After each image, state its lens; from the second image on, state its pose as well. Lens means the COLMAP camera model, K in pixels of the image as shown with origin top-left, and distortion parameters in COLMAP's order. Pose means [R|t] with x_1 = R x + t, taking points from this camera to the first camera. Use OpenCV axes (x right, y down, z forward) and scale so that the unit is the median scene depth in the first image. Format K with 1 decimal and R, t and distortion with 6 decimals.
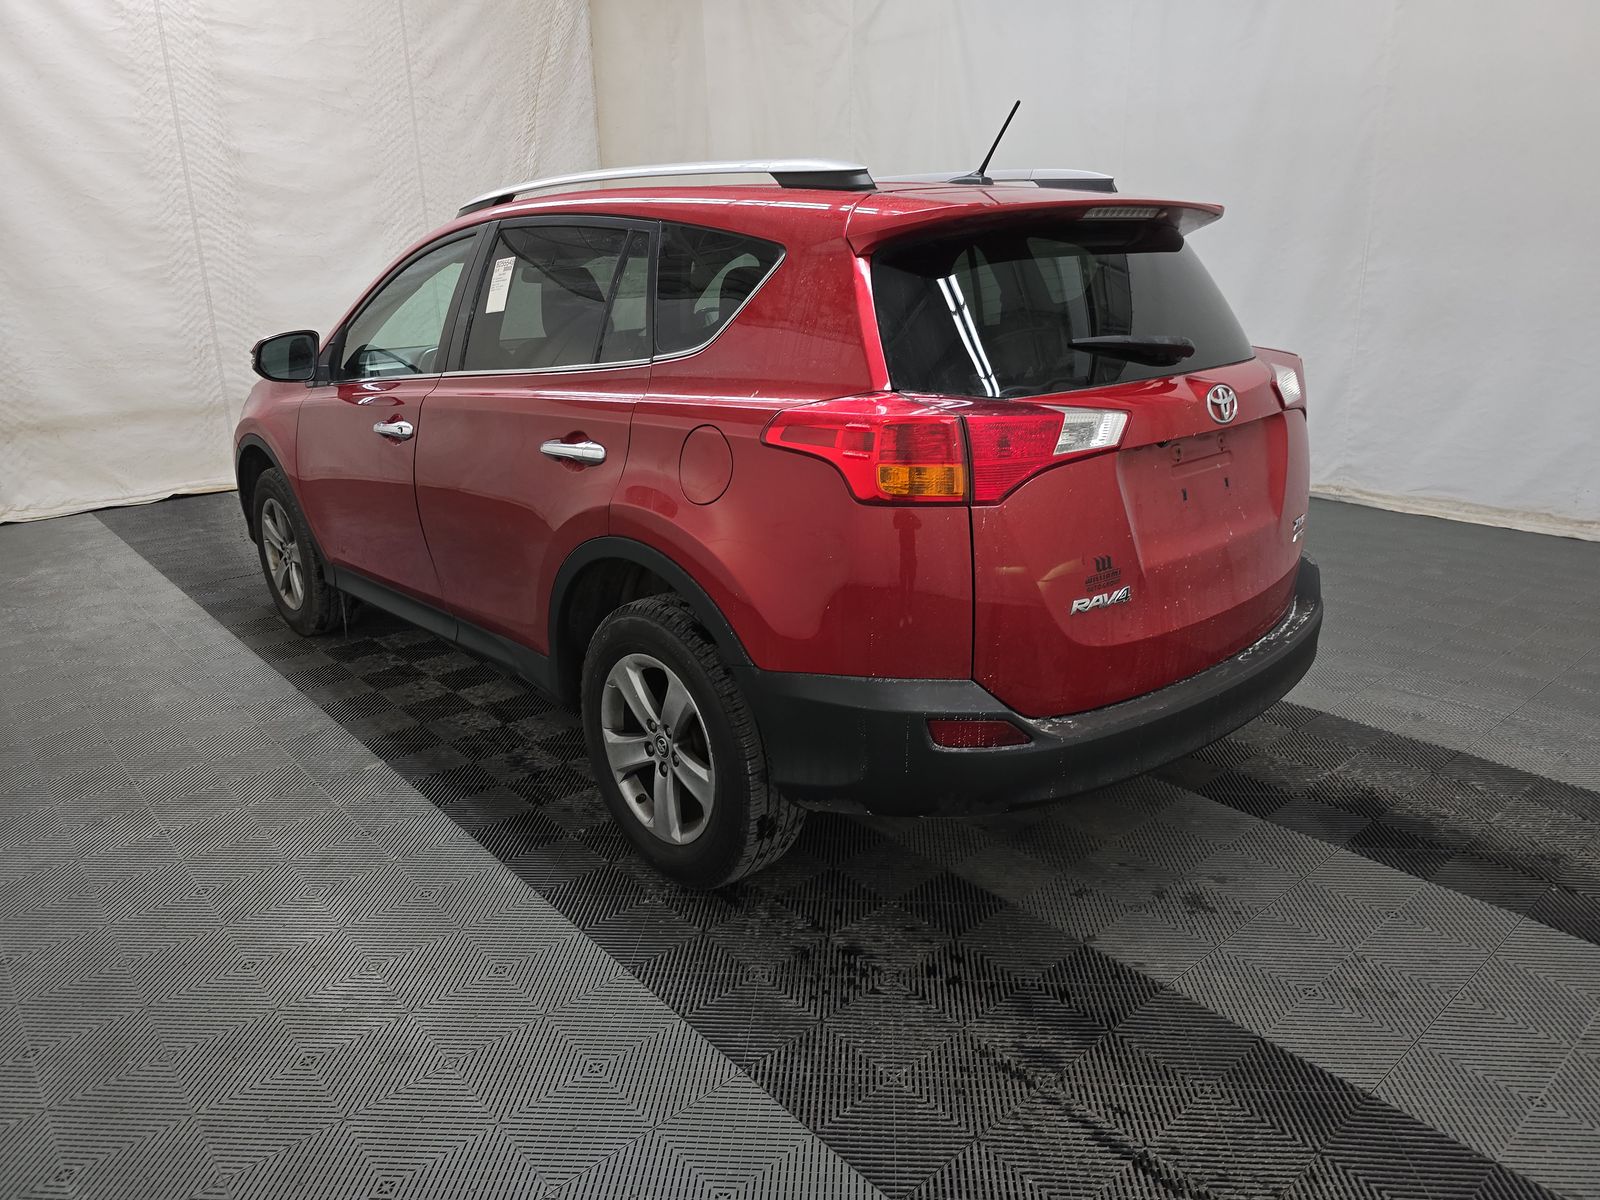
lens RADIAL K [[1072.4, 0, 803.3], [0, 1072.4, 596.7], [0, 0, 1]] dist [0.044539, -0.029494]
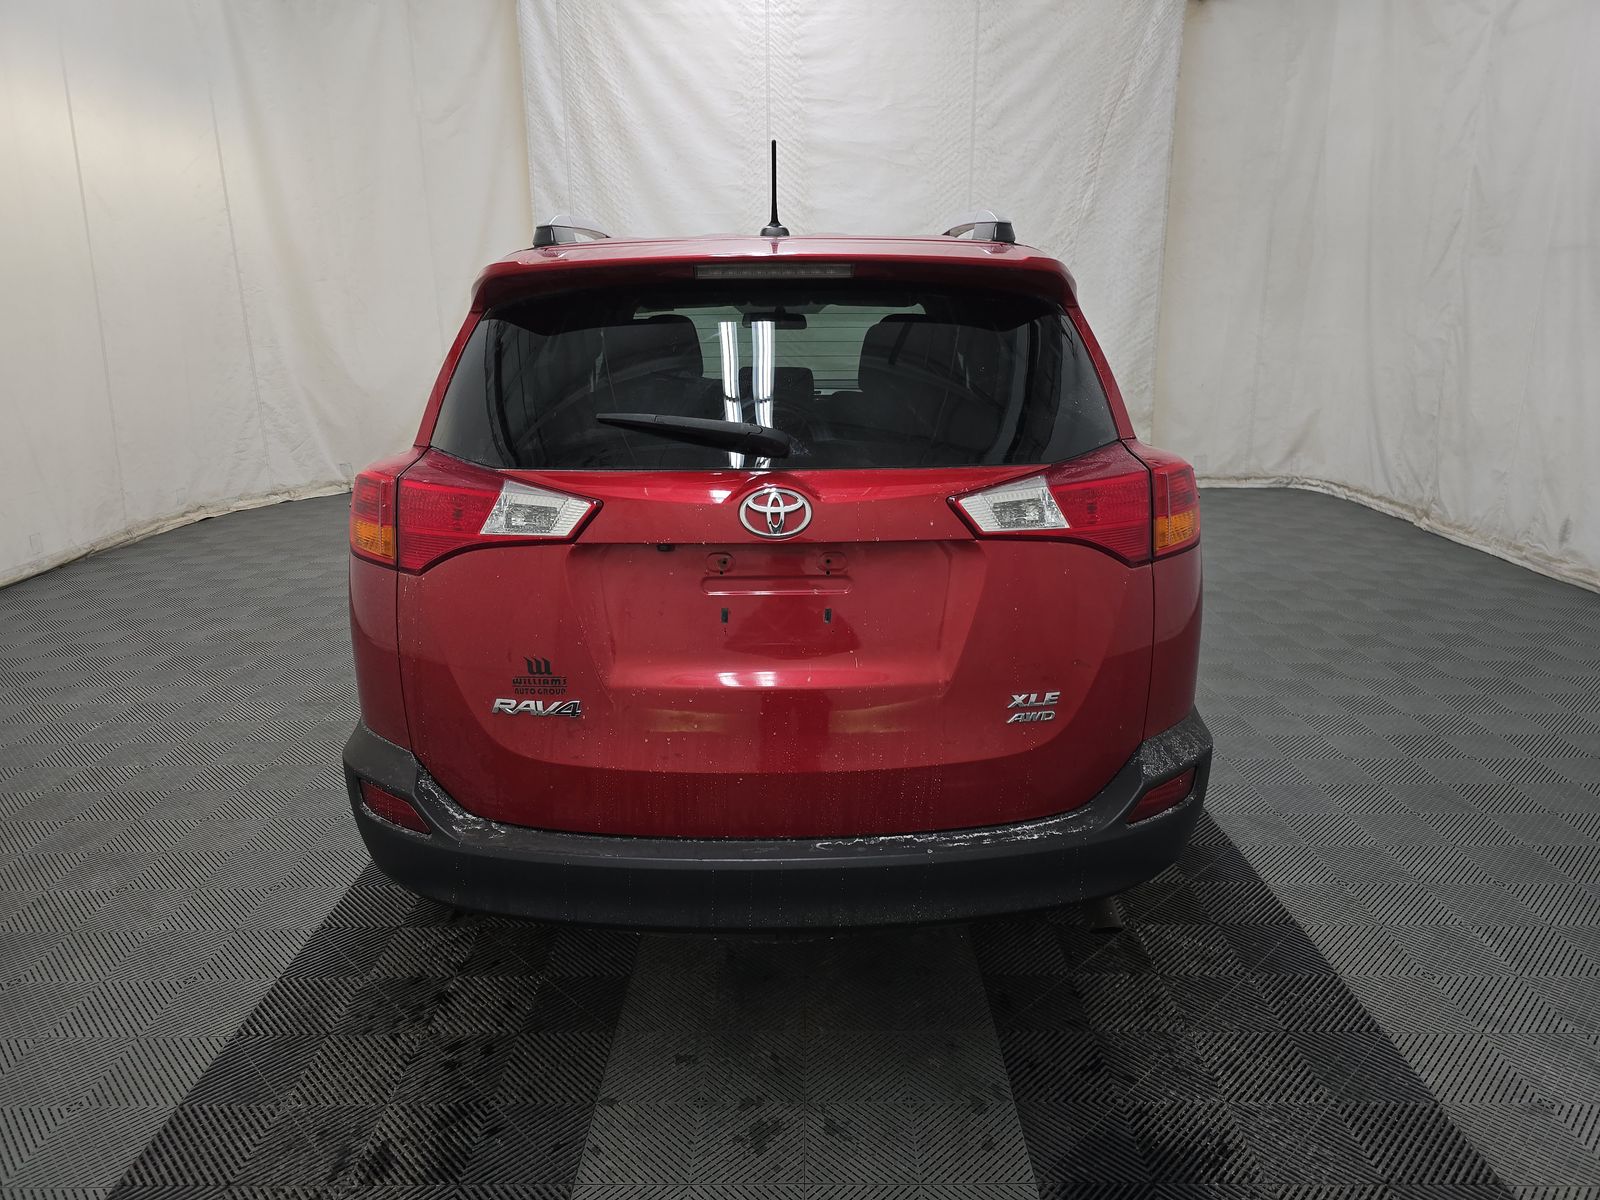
lens RADIAL K [[1080.8, 0, 800.0], [0, 1080.8, 600.0], [0, 0, 1]] dist [0.049976, -0.038158]
pose [[0.750304, 0.191933, -0.632618, 0.293124], [-0.210783, 0.976438, 0.046251, -0.050349], [0.626589, 0.098643, 0.773082, 0.131334]]
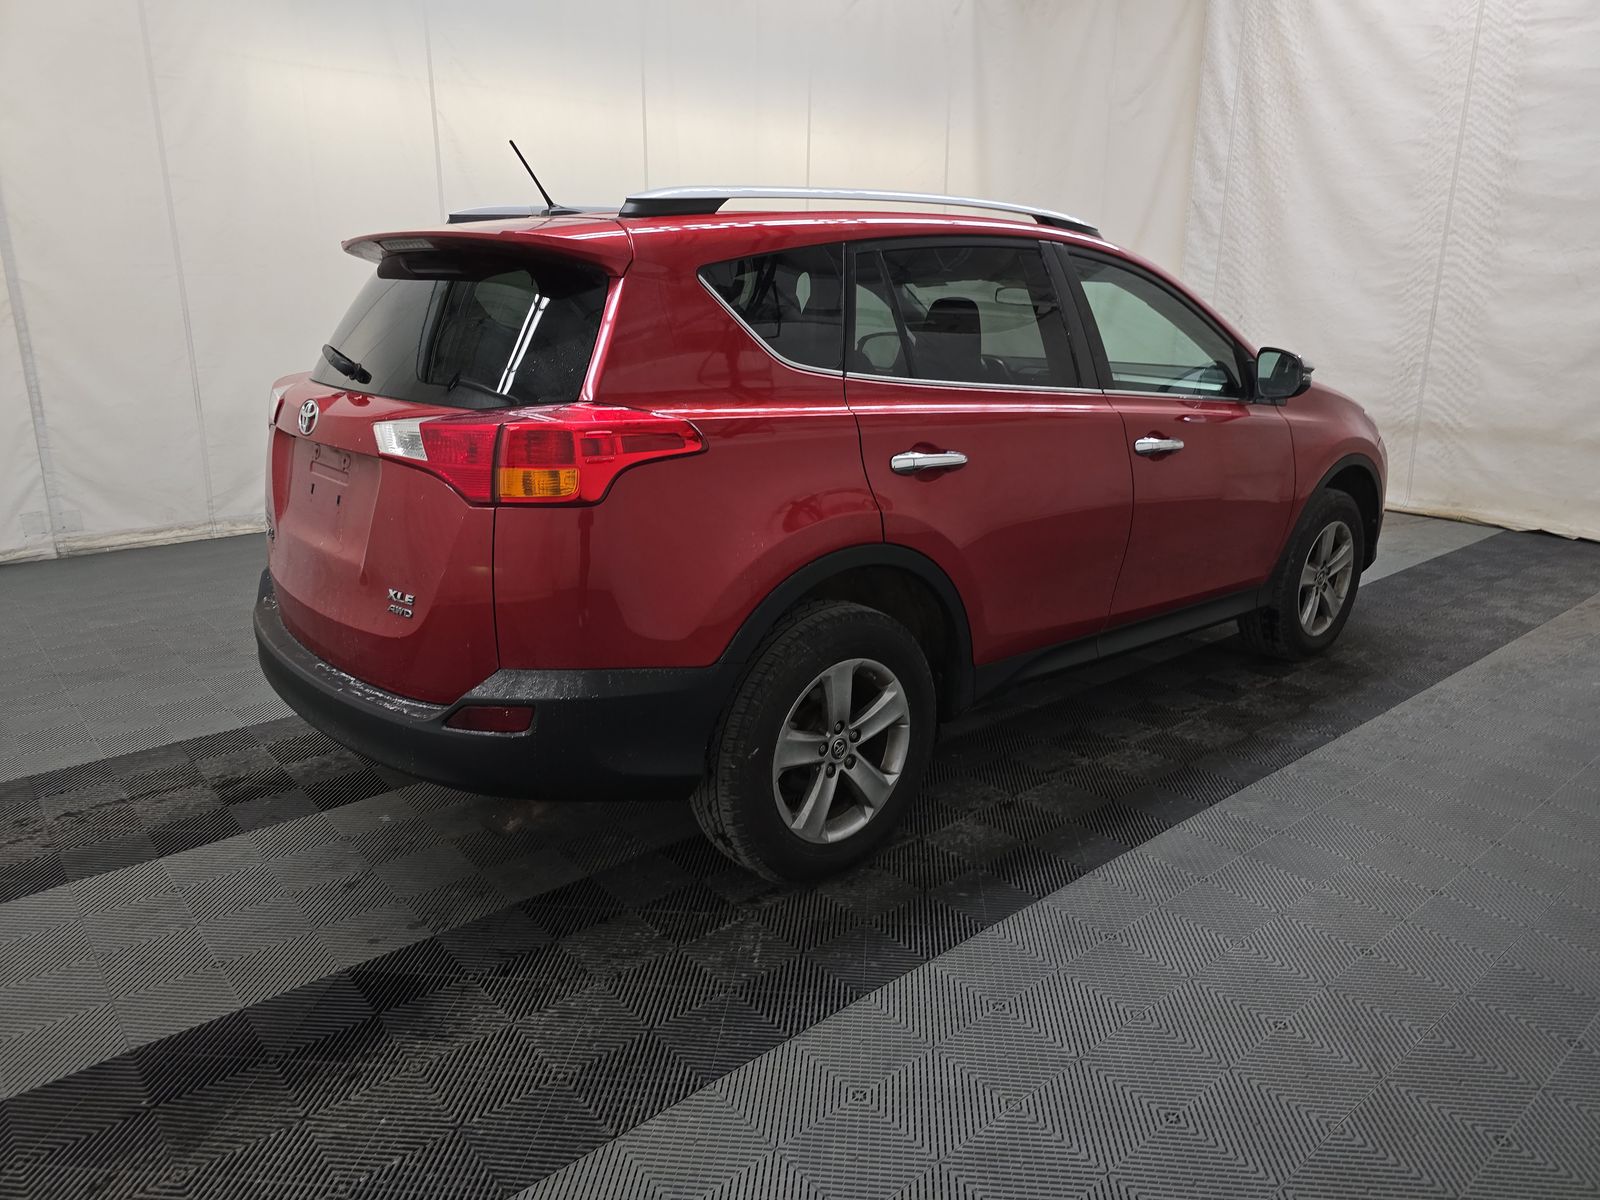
lens RADIAL K [[1070.3, 0, 800.0], [0, 1070.3, 600.0], [0, 0, 1]] dist [0.047435, -0.030150]
pose [[-0.008849, 0.305436, -0.952172, 0.478296], [-0.311882, 0.903867, 0.292839, -0.156895], [0.950080, 0.299556, 0.087262, 0.461667]]
